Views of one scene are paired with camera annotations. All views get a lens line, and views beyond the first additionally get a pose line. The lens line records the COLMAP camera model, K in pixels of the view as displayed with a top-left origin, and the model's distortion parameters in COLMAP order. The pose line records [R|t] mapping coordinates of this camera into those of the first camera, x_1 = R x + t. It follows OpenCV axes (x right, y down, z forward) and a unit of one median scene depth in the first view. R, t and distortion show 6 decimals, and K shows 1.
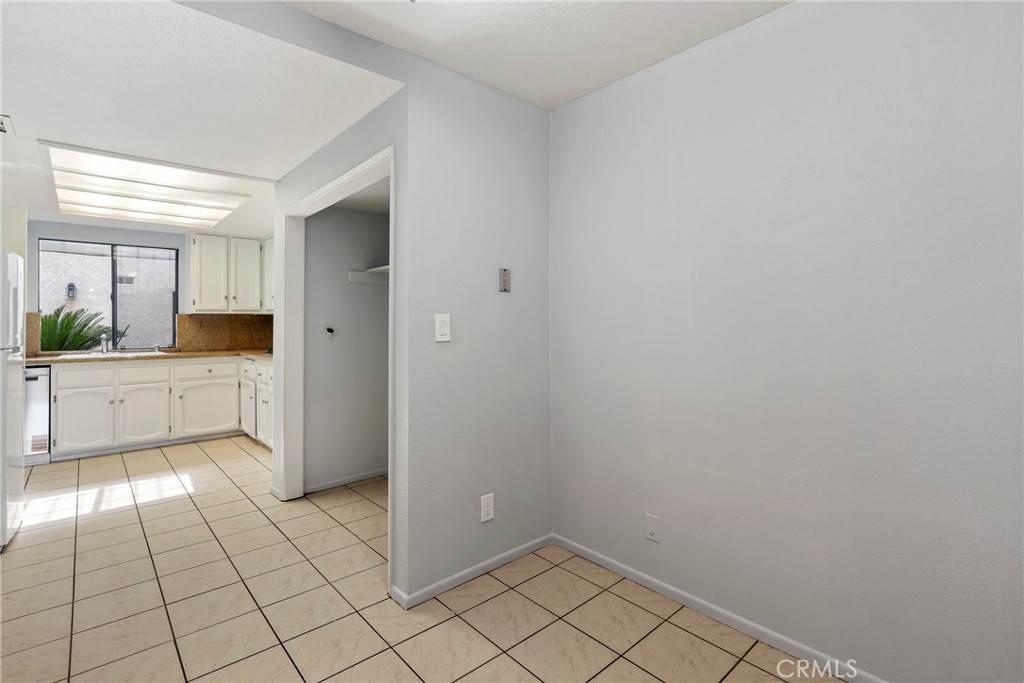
lens RADIAL K [[485.4, 0, 509.3], [0, 485.4, 319.6], [0, 0, 1]] dist [-0.001412, -0.000231]
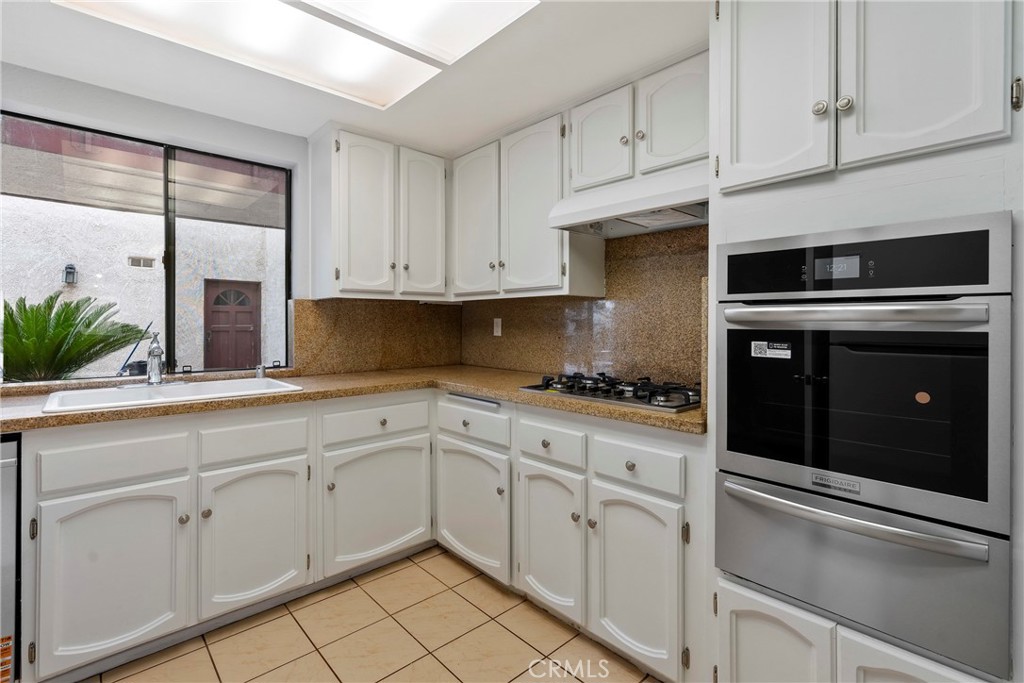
lens RADIAL K [[475.6, 0, 511.1], [0, 475.6, 319.5], [0, 0, 1]] dist [-0.001157, -0.000095]
pose [[0.999860, 0.003994, 0.016223, -0.466862], [-0.004040, 0.999988, 0.002803, 0.006662], [-0.016212, -0.002868, 0.999864, 0.508712]]
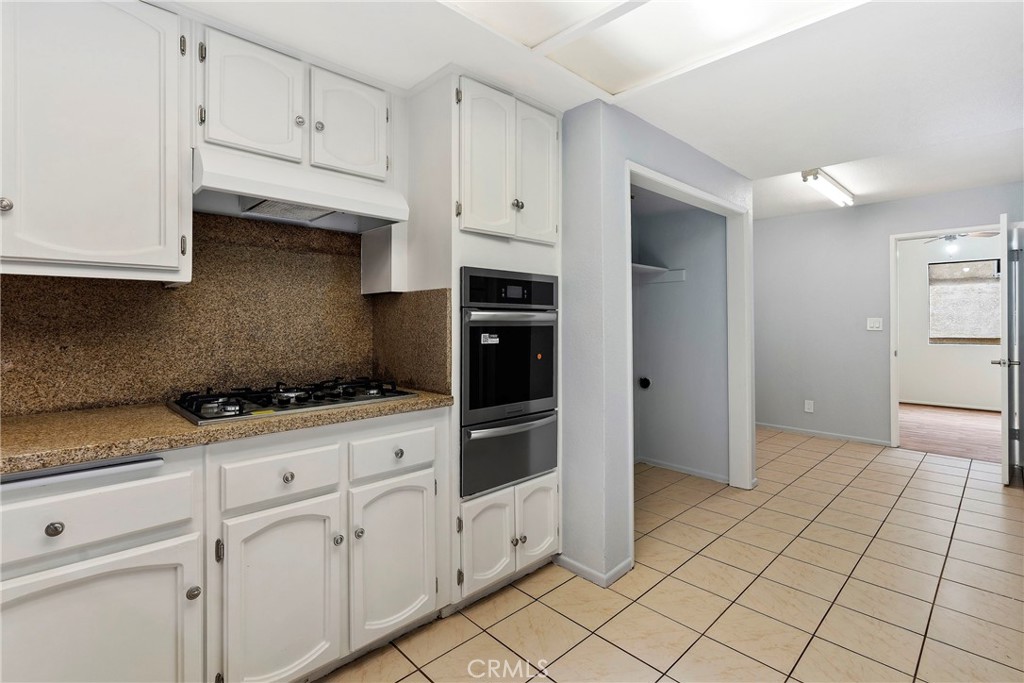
lens RADIAL K [[475.6, 0, 511.1], [0, 475.6, 319.5], [0, 0, 1]] dist [-0.001157, -0.000095]
pose [[-0.038322, 0.009000, 0.999225, -0.705030], [-0.008418, 0.999921, -0.009329, 0.009920], [-0.999230, -0.008769, -0.038244, 0.734024]]
